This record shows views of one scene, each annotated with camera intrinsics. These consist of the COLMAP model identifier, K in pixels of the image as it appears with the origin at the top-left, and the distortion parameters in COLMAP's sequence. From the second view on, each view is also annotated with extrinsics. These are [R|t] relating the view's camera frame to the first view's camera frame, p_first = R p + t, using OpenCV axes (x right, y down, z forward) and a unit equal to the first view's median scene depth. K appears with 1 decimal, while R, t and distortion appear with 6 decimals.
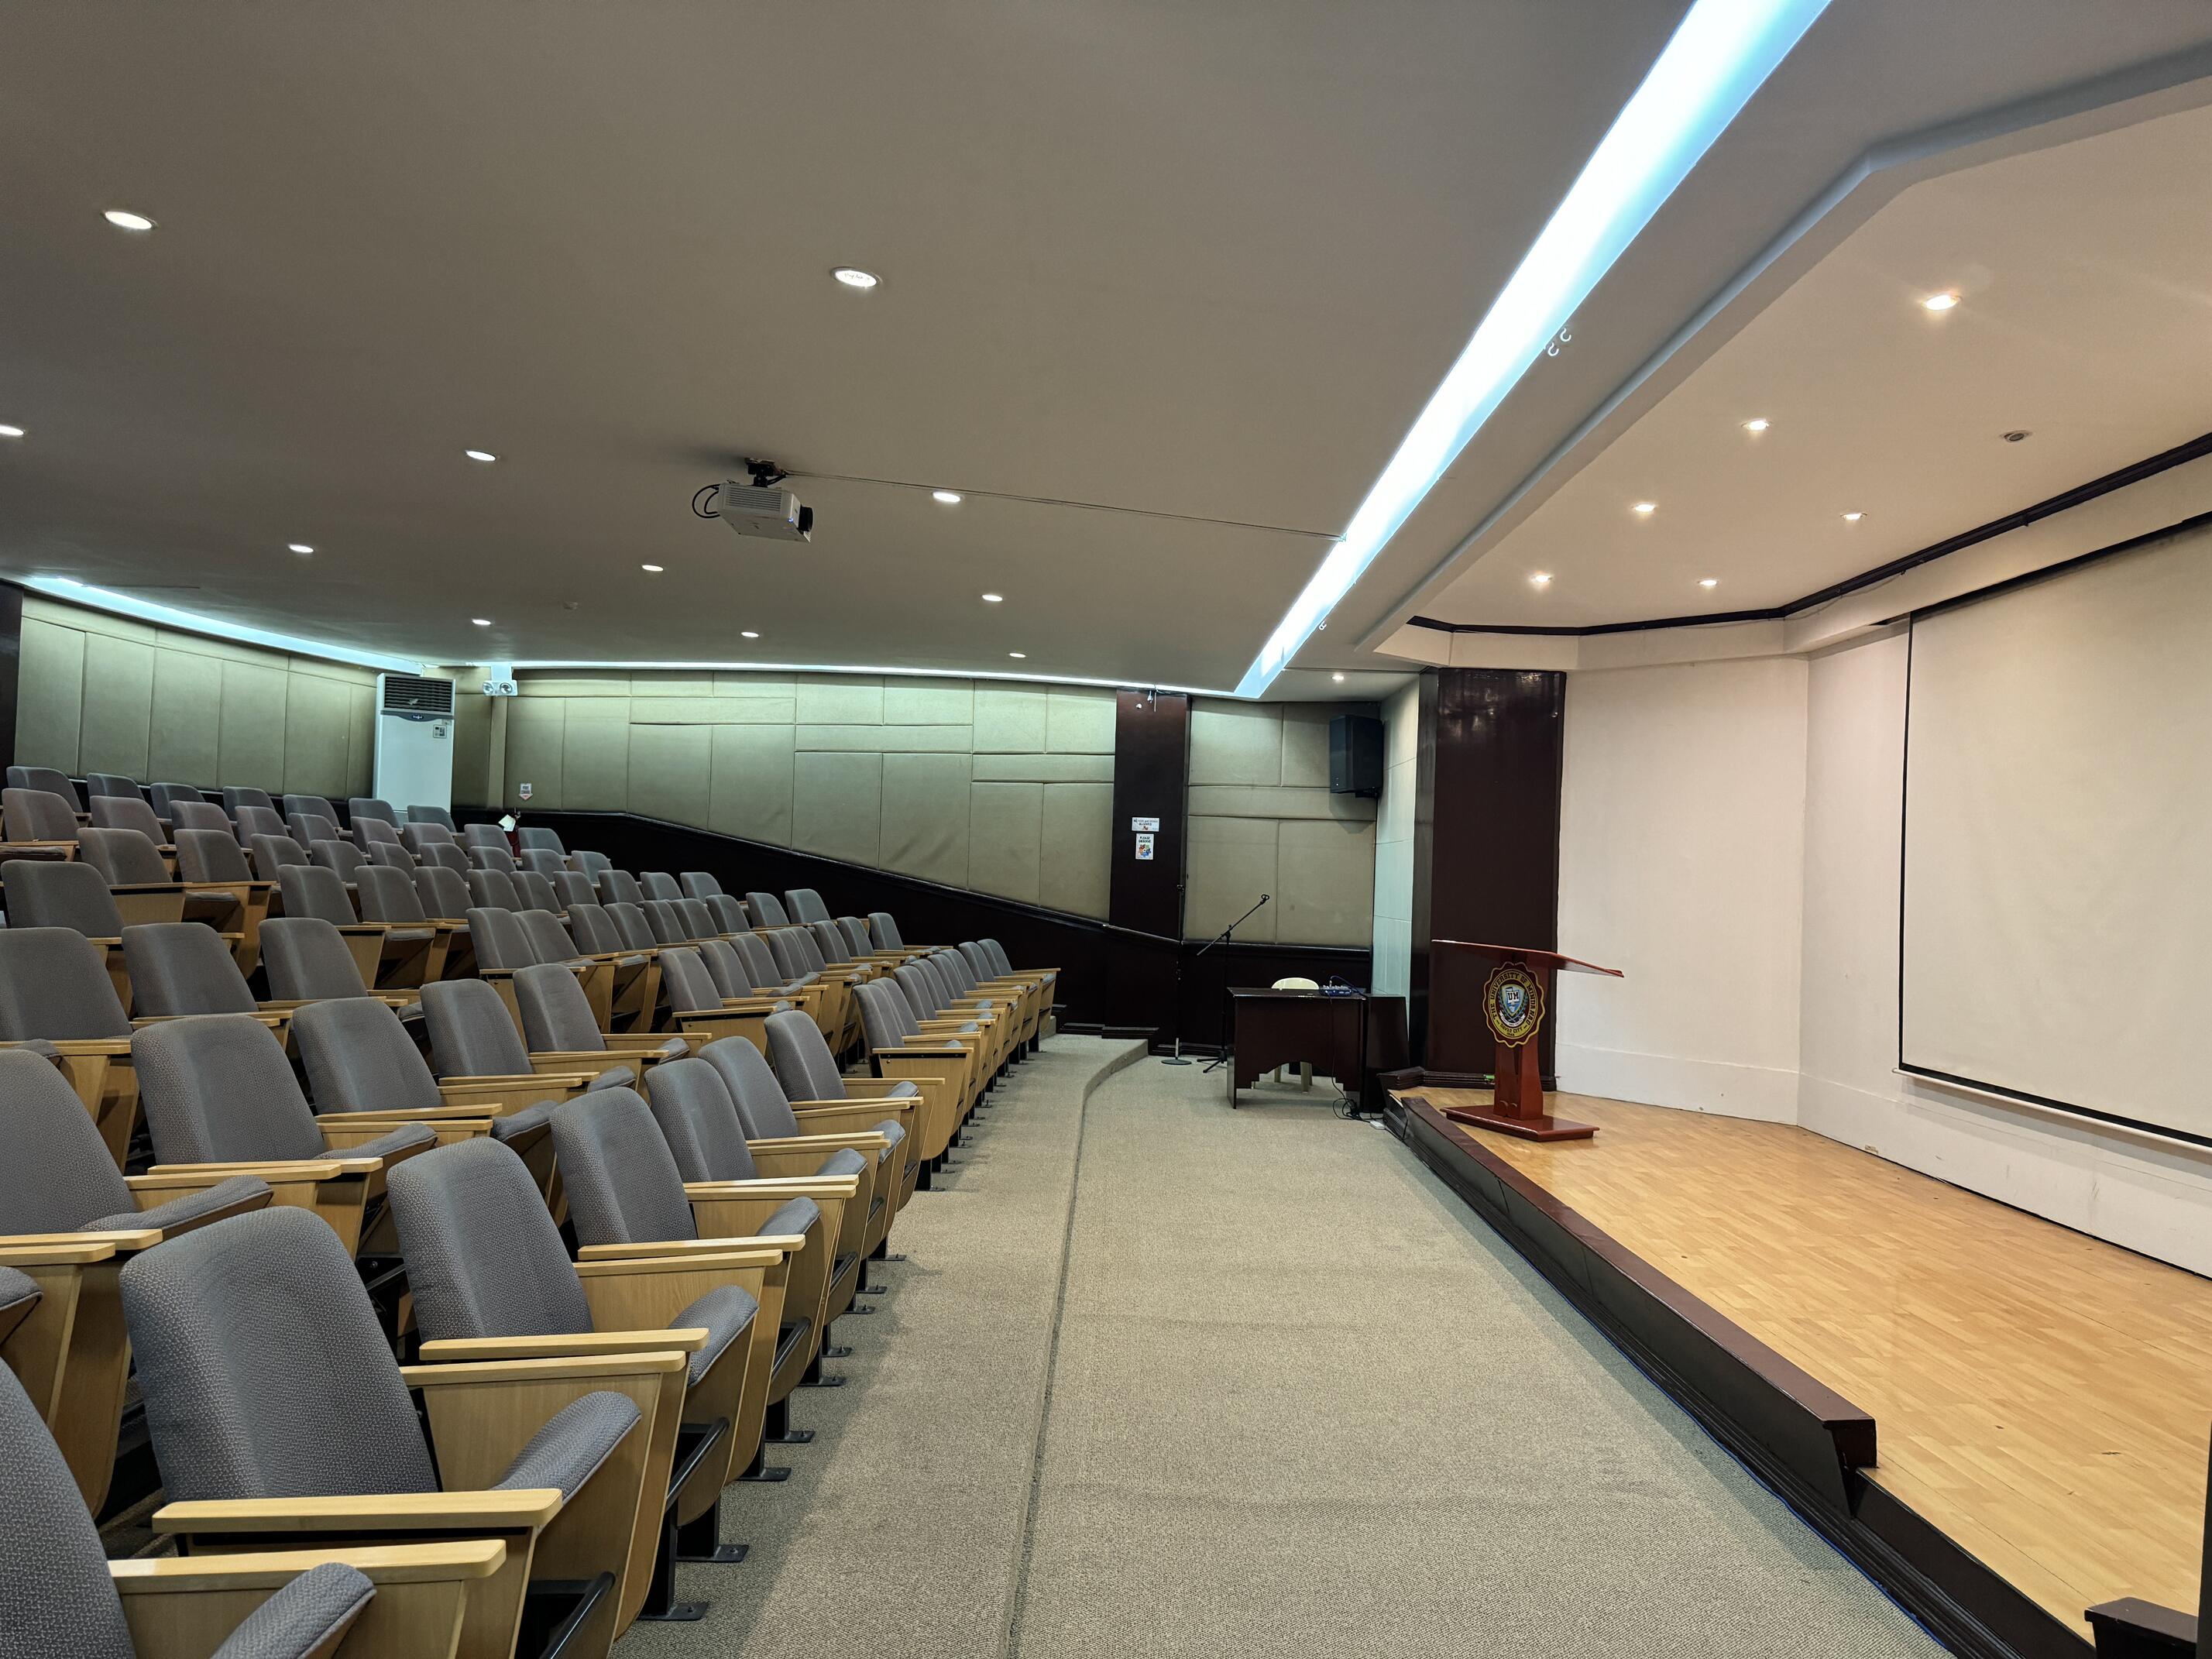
lens RADIAL K [[1549.9, 0, 1104.4], [0, 1549.9, 835.8], [0, 0, 1]] dist [0.043776, -0.042797]
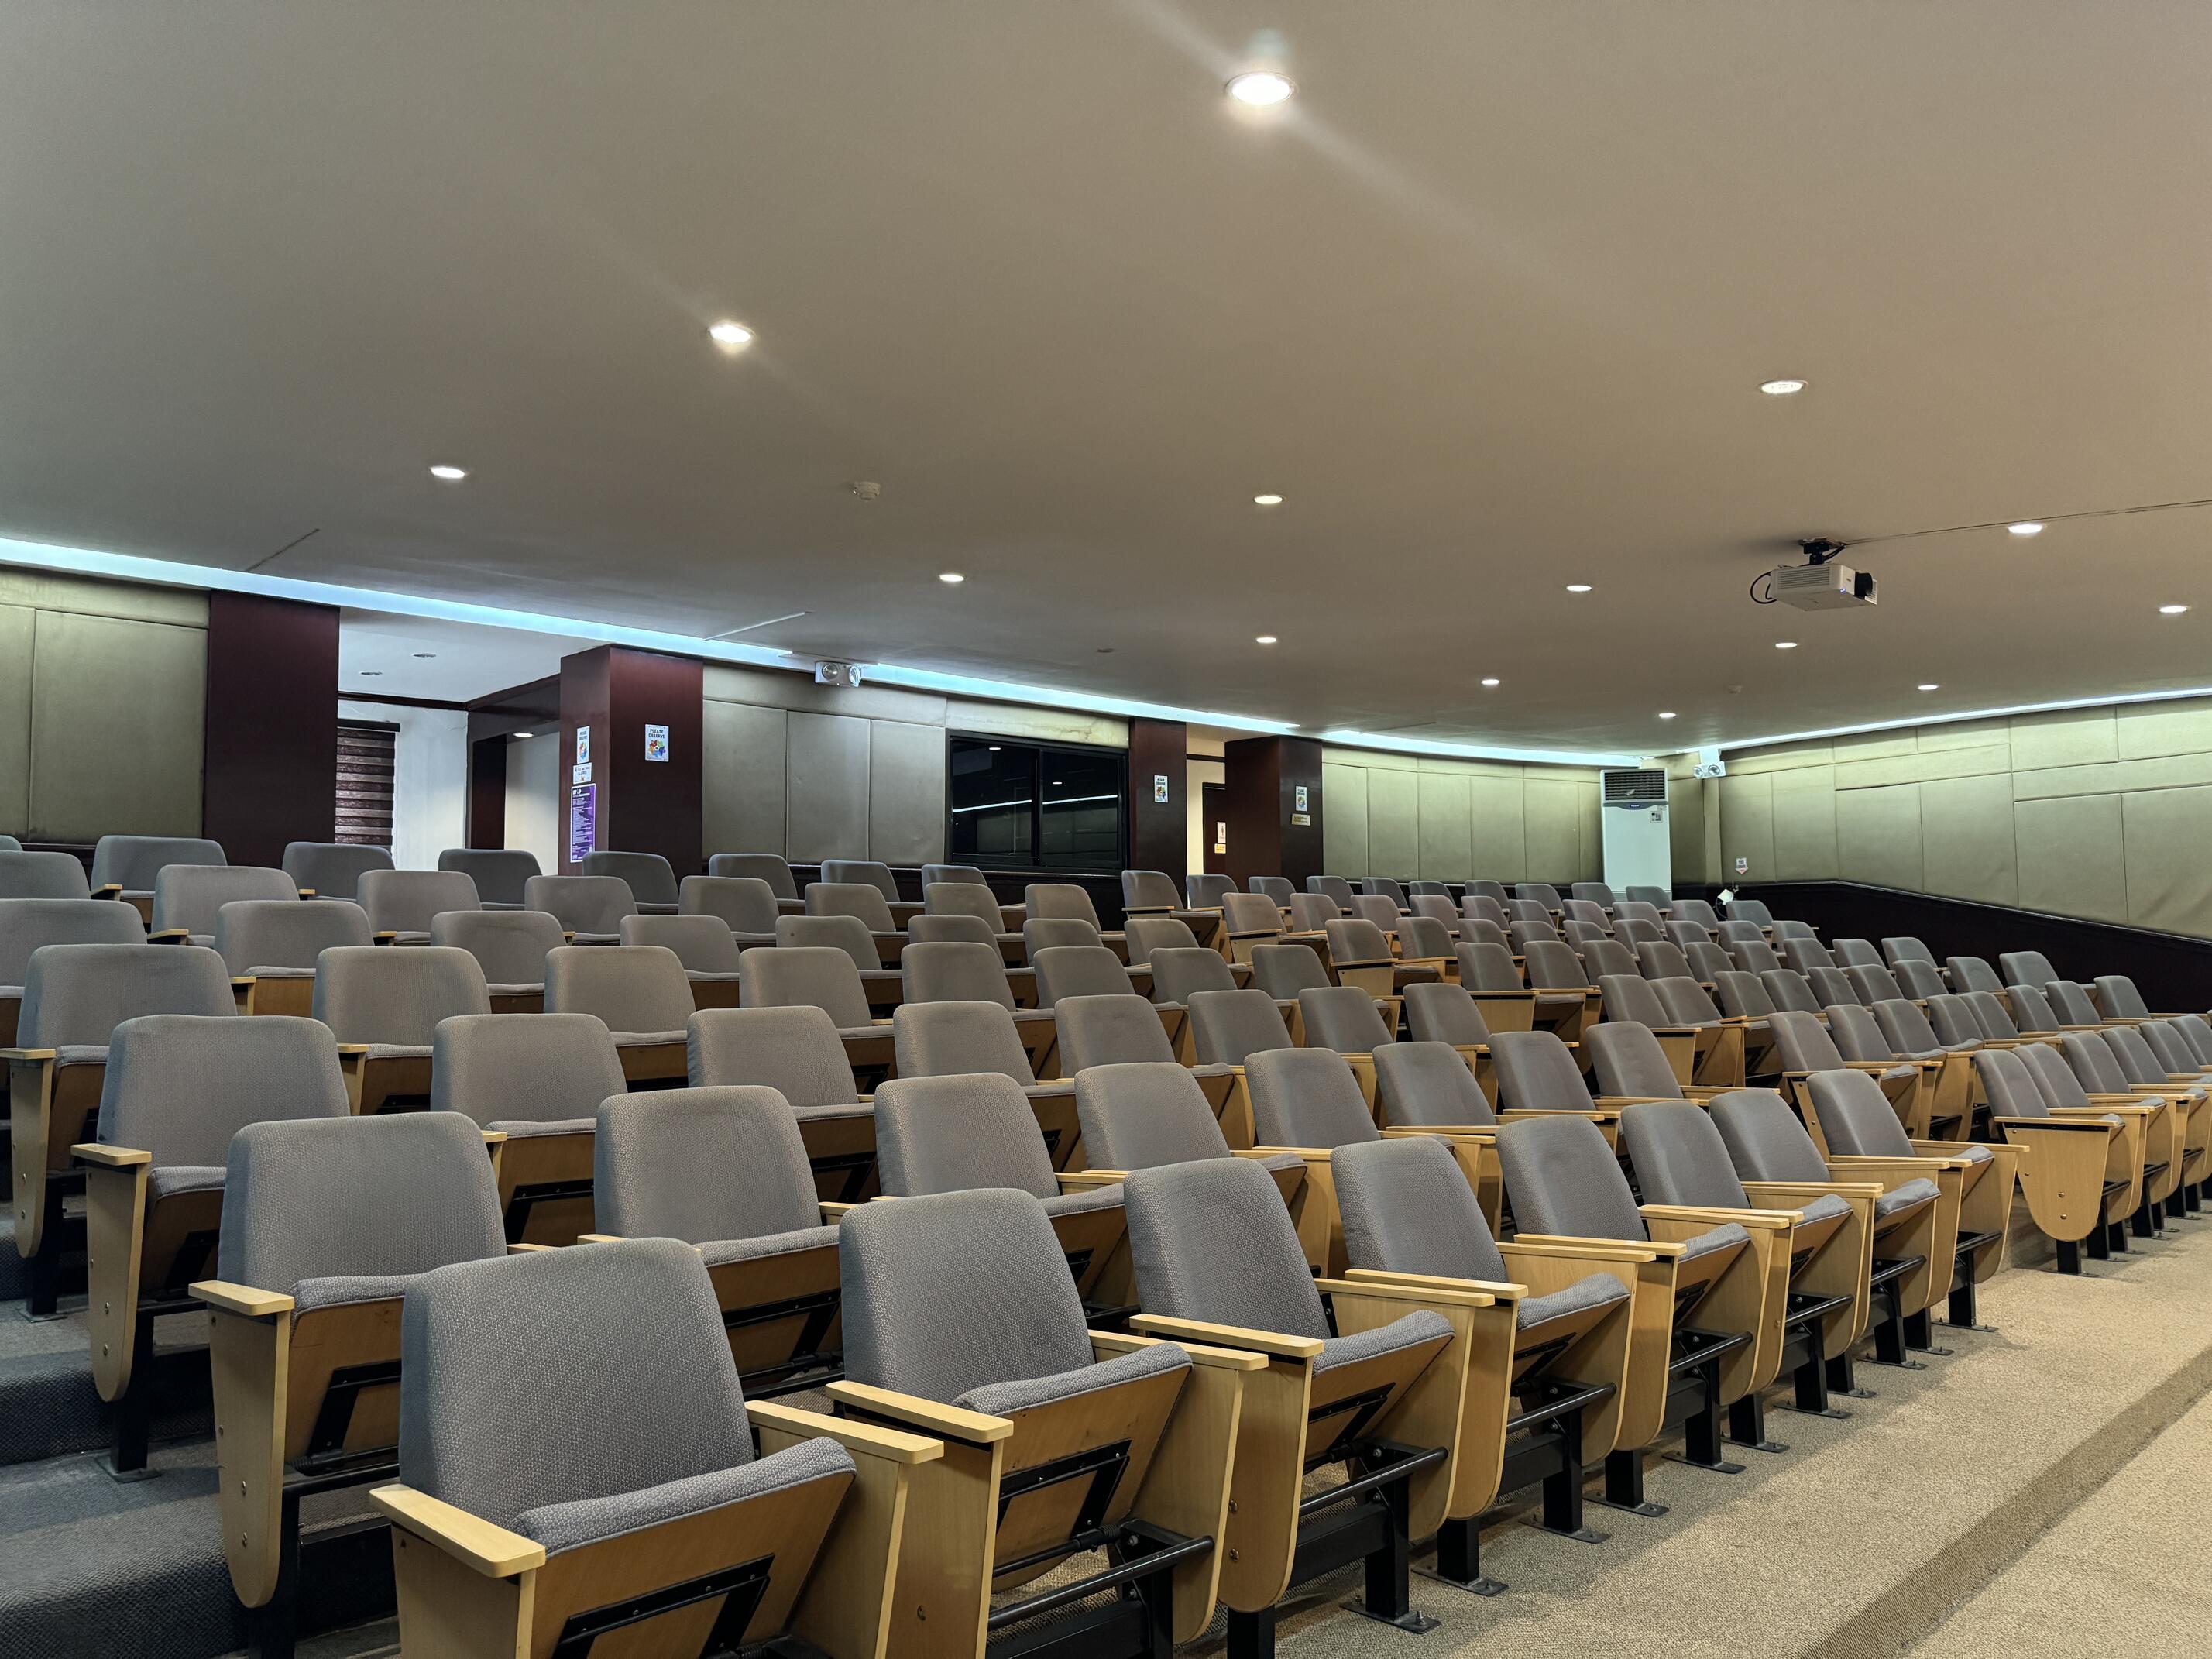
lens RADIAL K [[1549.9, 0, 1109.9], [0, 1549.9, 823.1], [0, 0, 1]] dist [0.043776, -0.042797]
pose [[0.695645, -0.091929, -0.712480, 0.102347], [0.051731, 0.995614, -0.077952, 0.003152], [0.716521, 0.017369, 0.697349, -0.036514]]
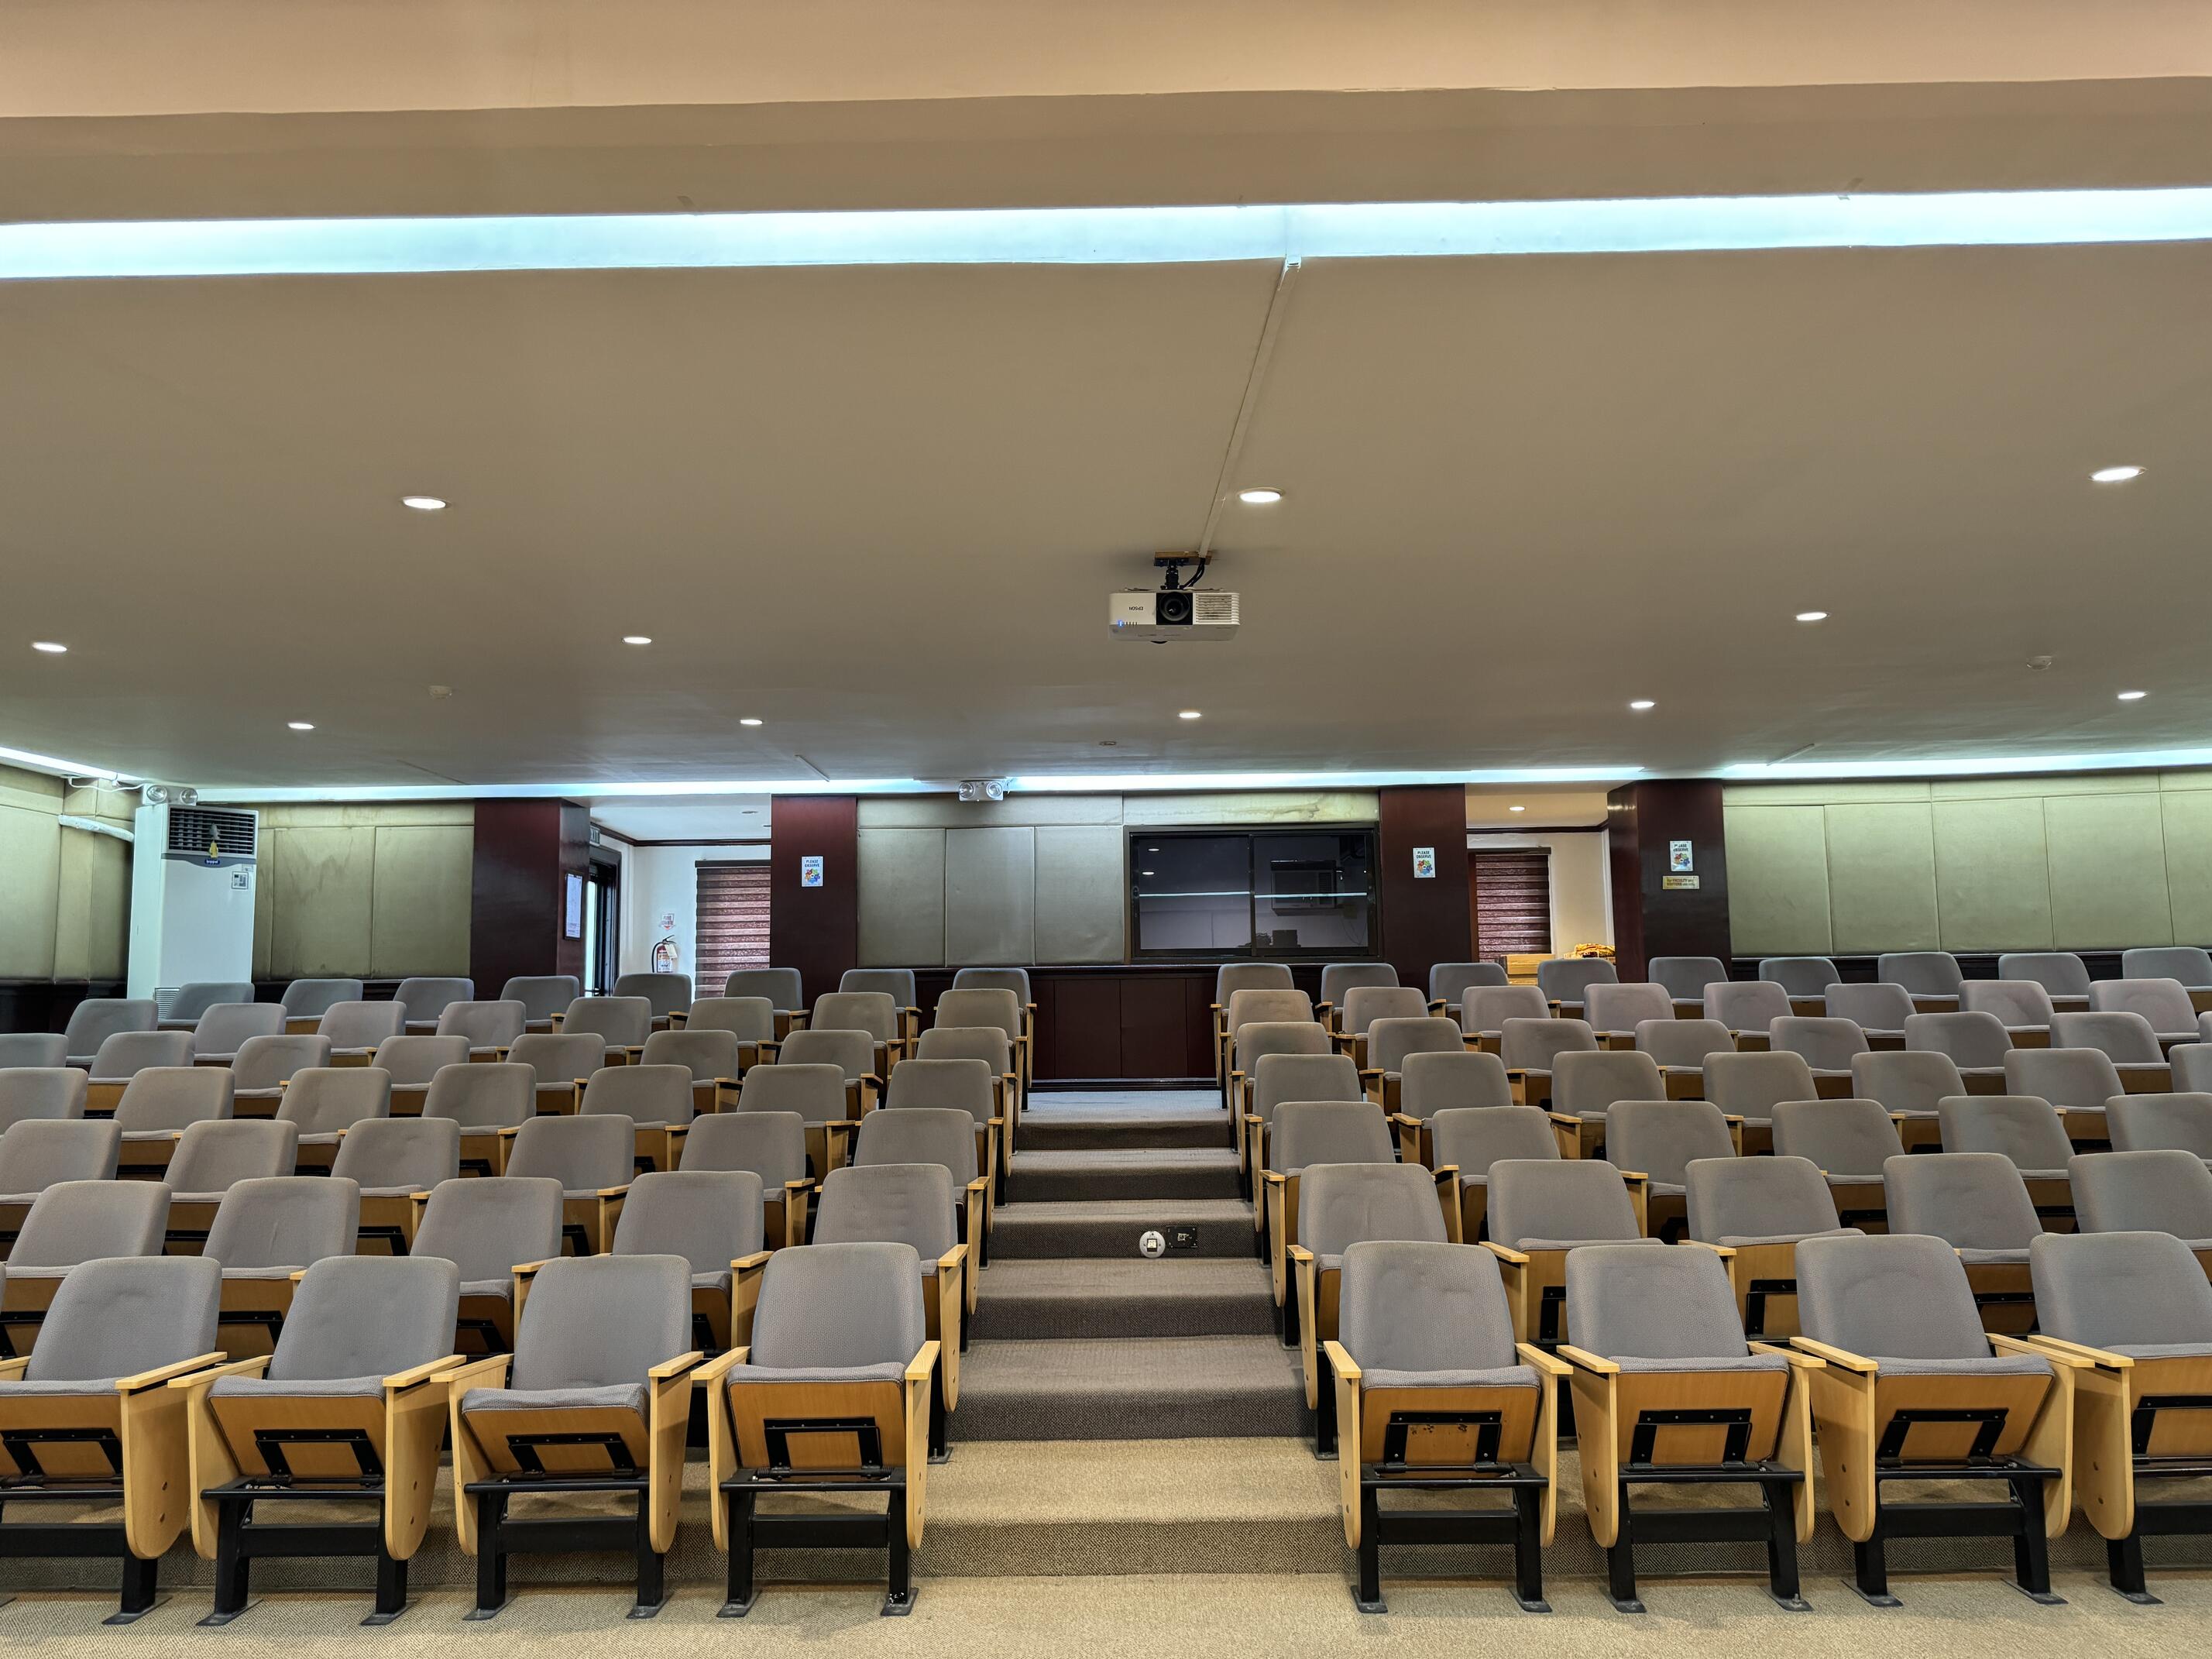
lens RADIAL K [[1549.9, 0, 1100.0], [0, 1549.9, 788.1], [0, 0, 1]] dist [0.043776, -0.042797]
pose [[-0.011013, -0.179497, -0.983697, 0.312440], [0.042595, 0.982779, -0.179806, 0.015471], [0.999032, -0.043880, -0.003178, 0.538383]]
